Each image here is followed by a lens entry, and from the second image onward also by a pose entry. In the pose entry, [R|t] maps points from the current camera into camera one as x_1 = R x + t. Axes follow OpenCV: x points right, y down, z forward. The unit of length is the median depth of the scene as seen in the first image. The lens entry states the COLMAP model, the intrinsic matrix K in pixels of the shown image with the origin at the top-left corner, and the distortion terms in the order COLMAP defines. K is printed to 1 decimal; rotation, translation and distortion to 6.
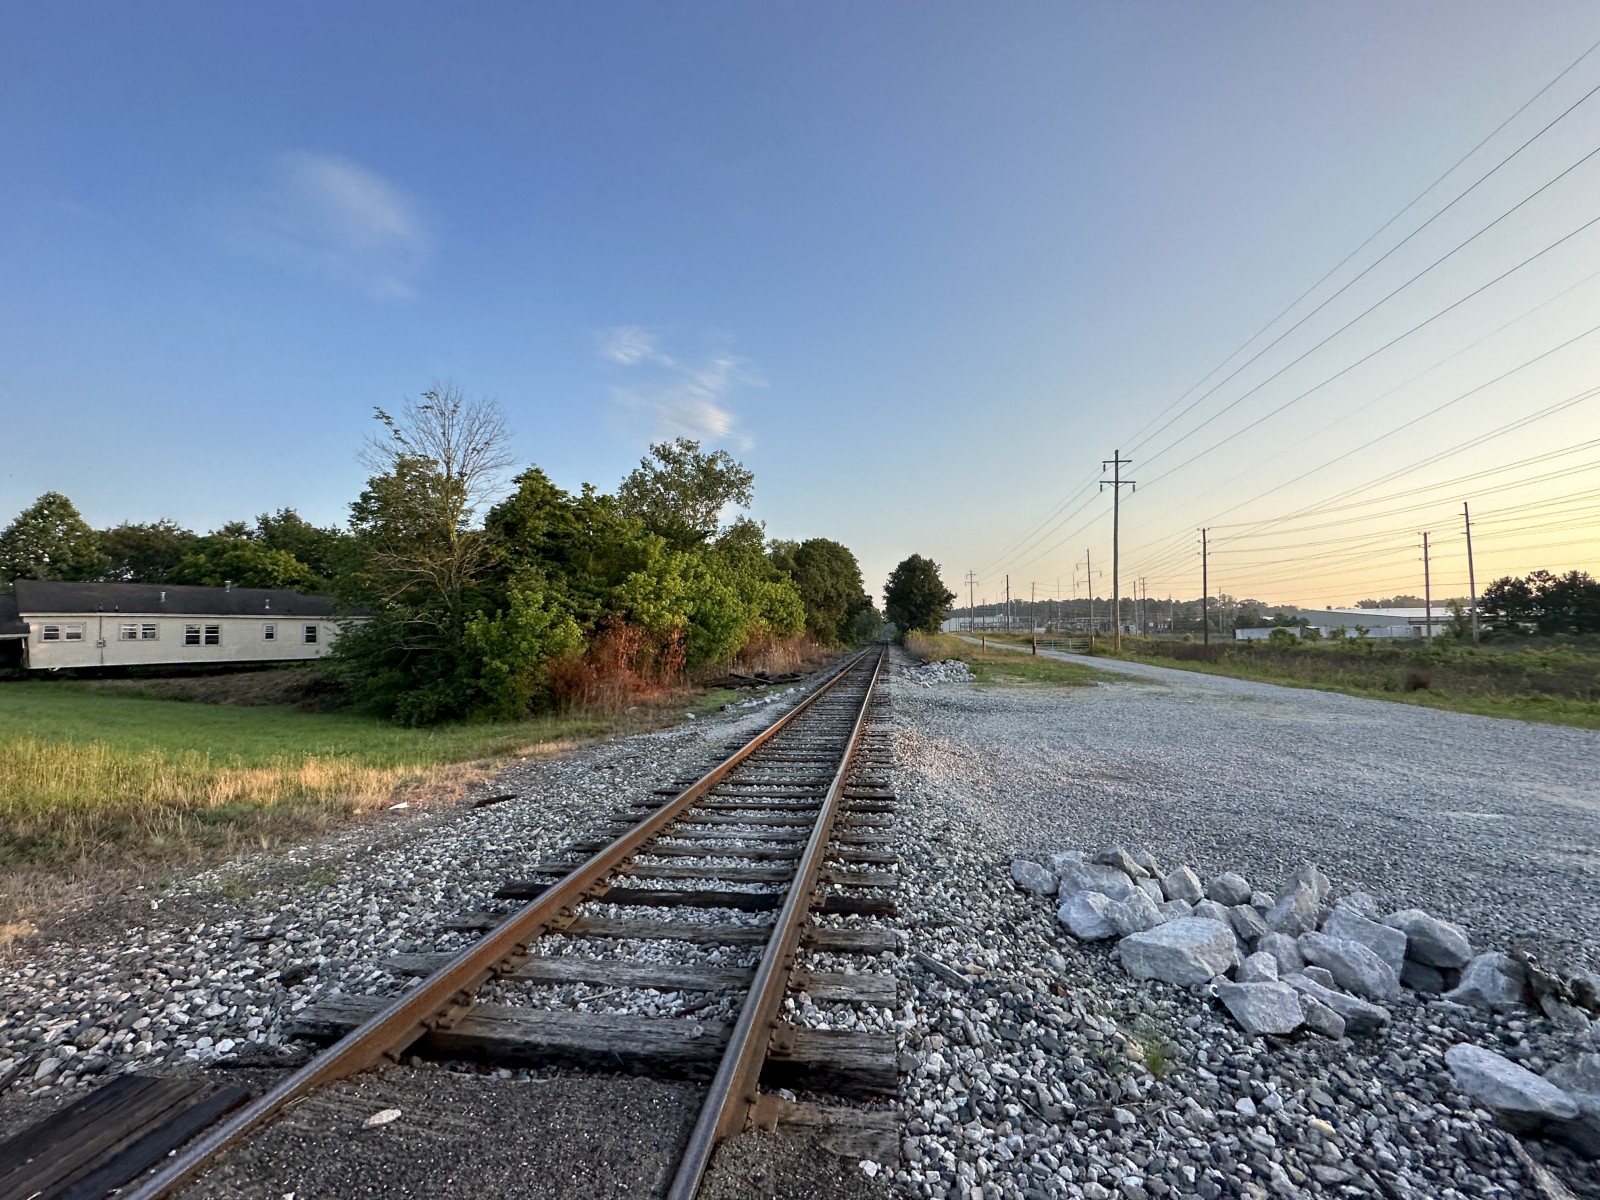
lens RADIAL K [[648.1, 0, 800.0], [0, 648.1, 600.0], [0, 0, 1]] dist [0.000887, 0.000127]
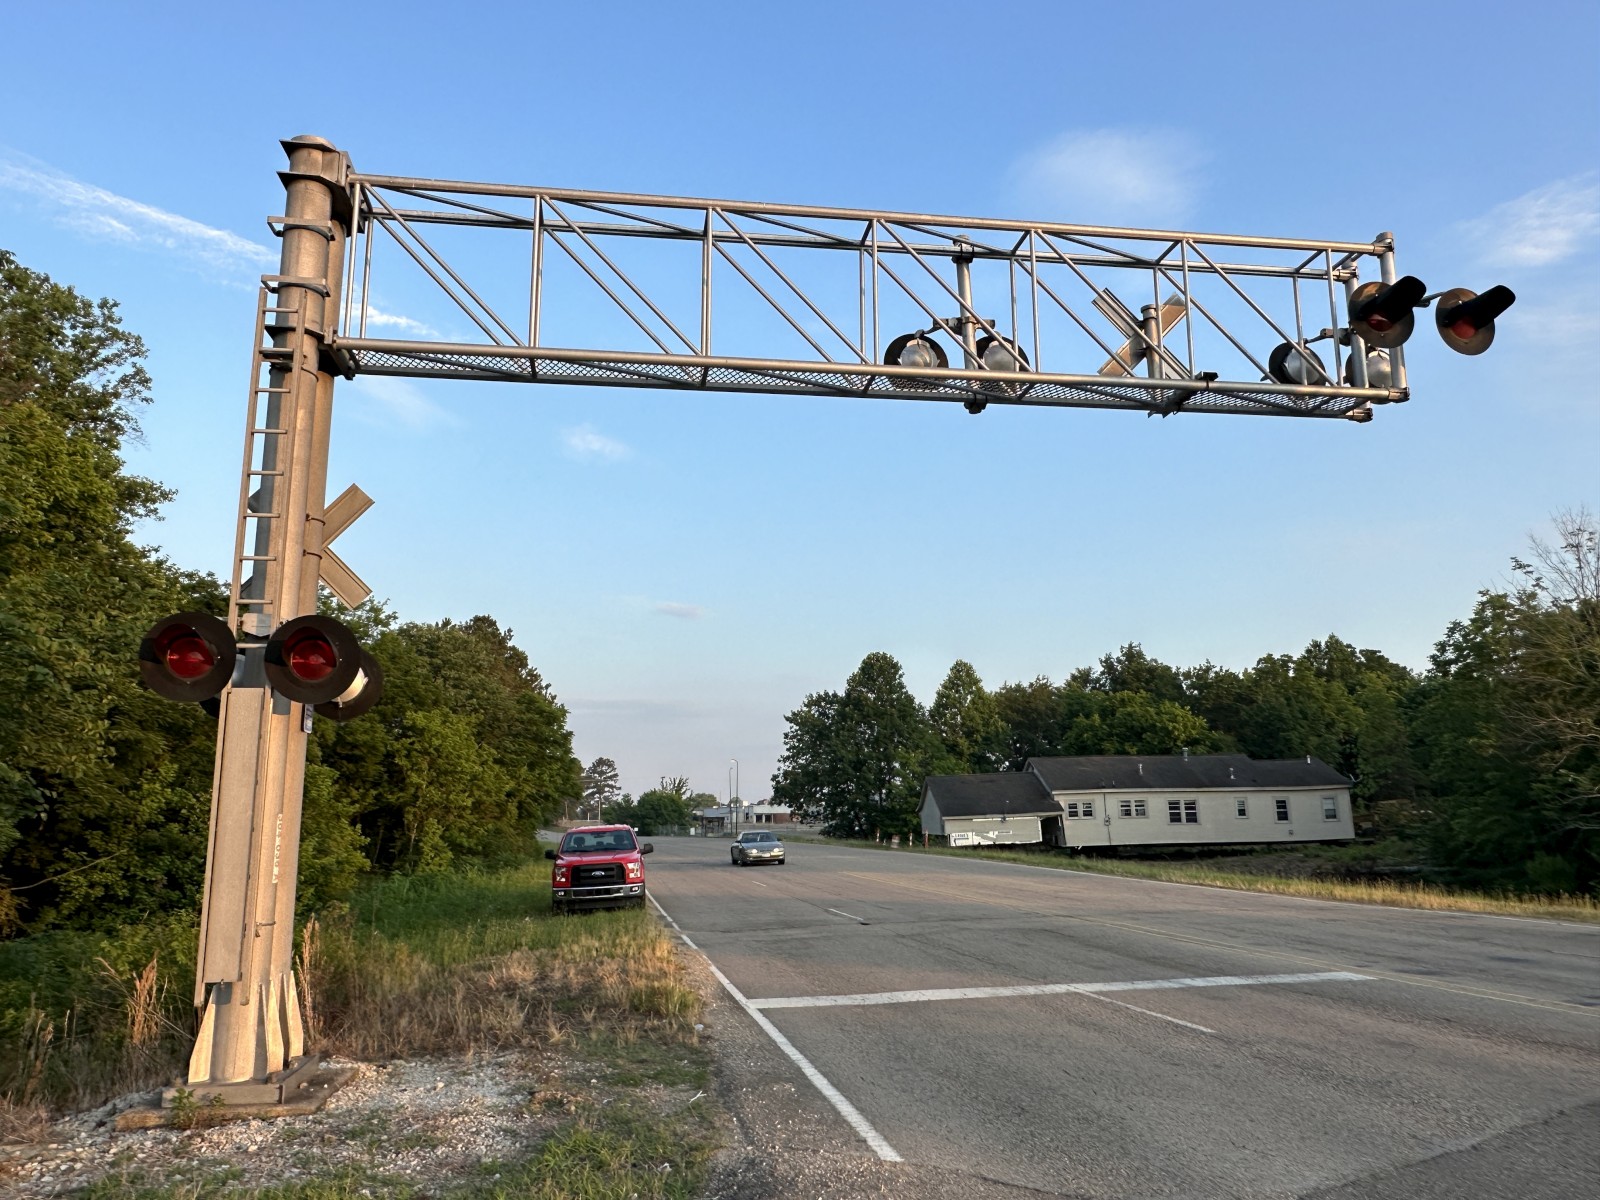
lens RADIAL K [[1125.1, 0, 794.5], [0, 1125.1, 620.3], [0, 0, 1]] dist [-0.005867, 0.003128]
pose [[0.631611, -0.132420, -0.763893, -0.049336], [0.046461, 0.990000, -0.133200, -0.022573], [0.773892, 0.048639, 0.631447, -0.354647]]
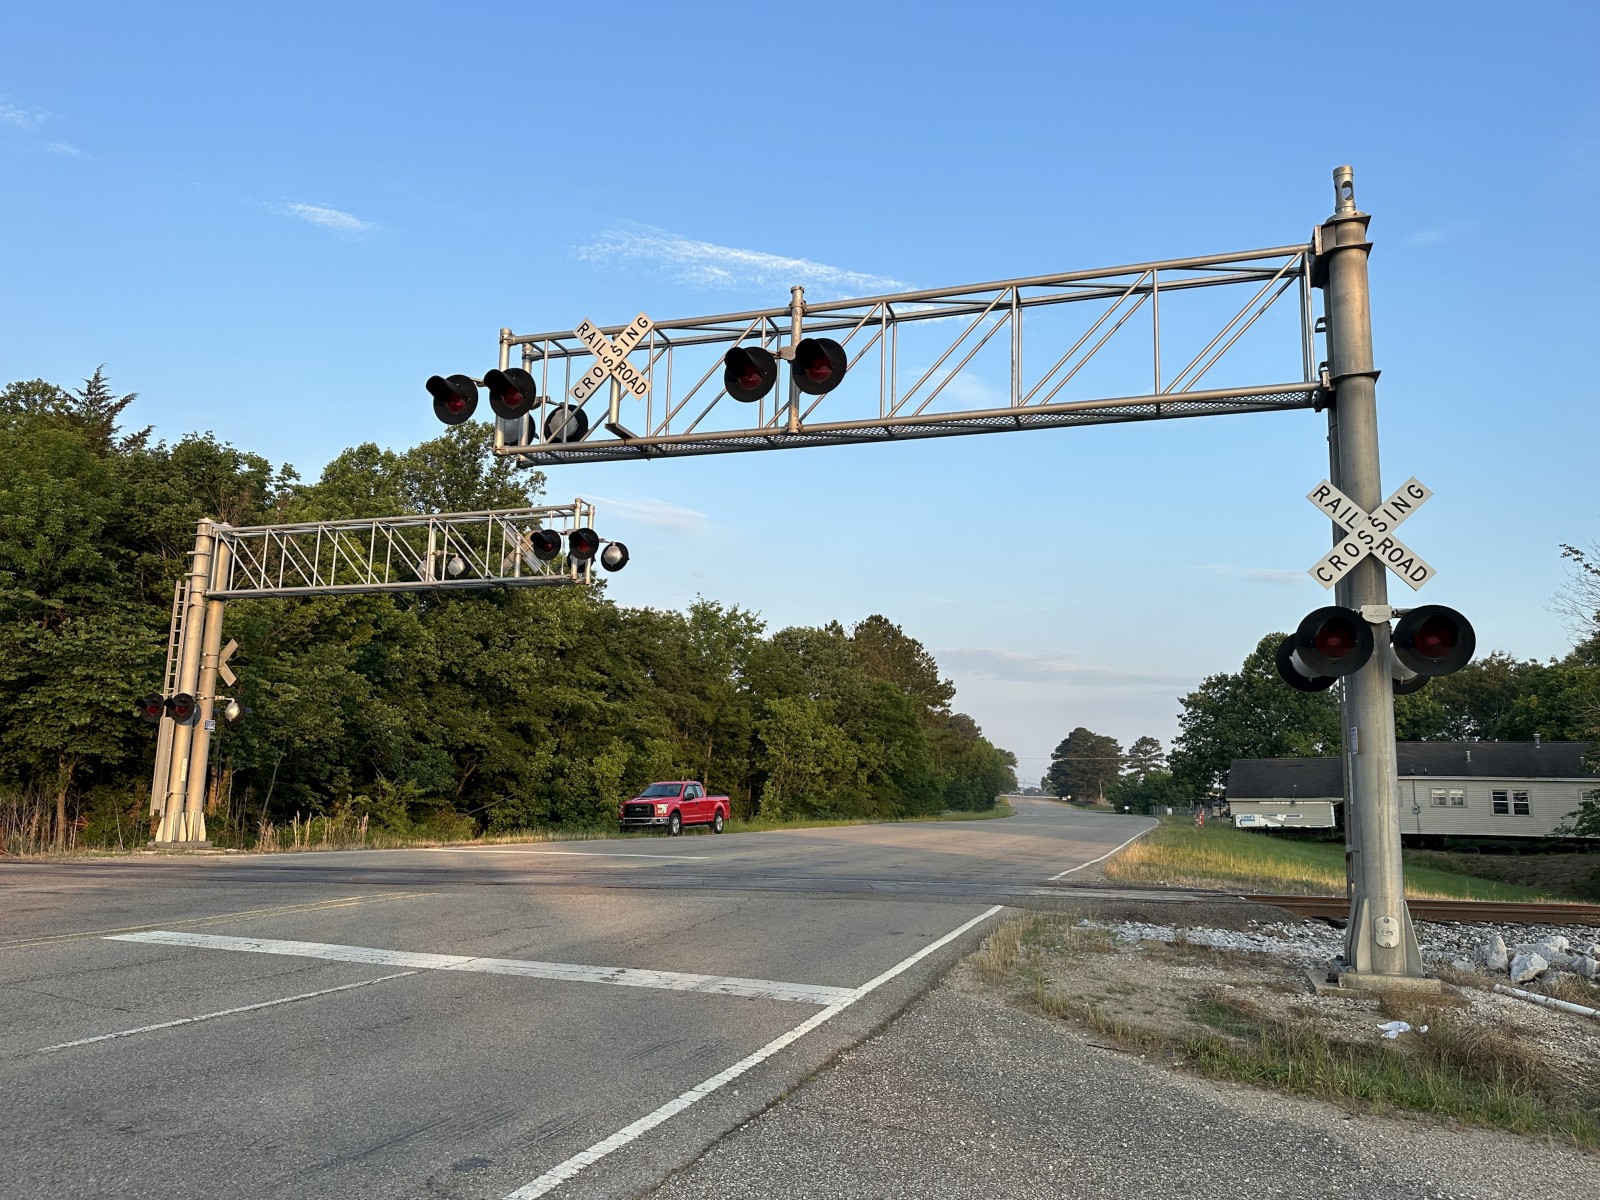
lens RADIAL K [[1106.9, 0, 803.0], [0, 1106.9, 612.4], [0, 0, 1]] dist [0.102332, -0.144371]
pose [[0.204473, -0.140987, -0.968666, 0.289707], [0.025680, 0.990005, -0.138672, -0.009039], [0.978535, 0.003480, 0.206050, -0.160992]]
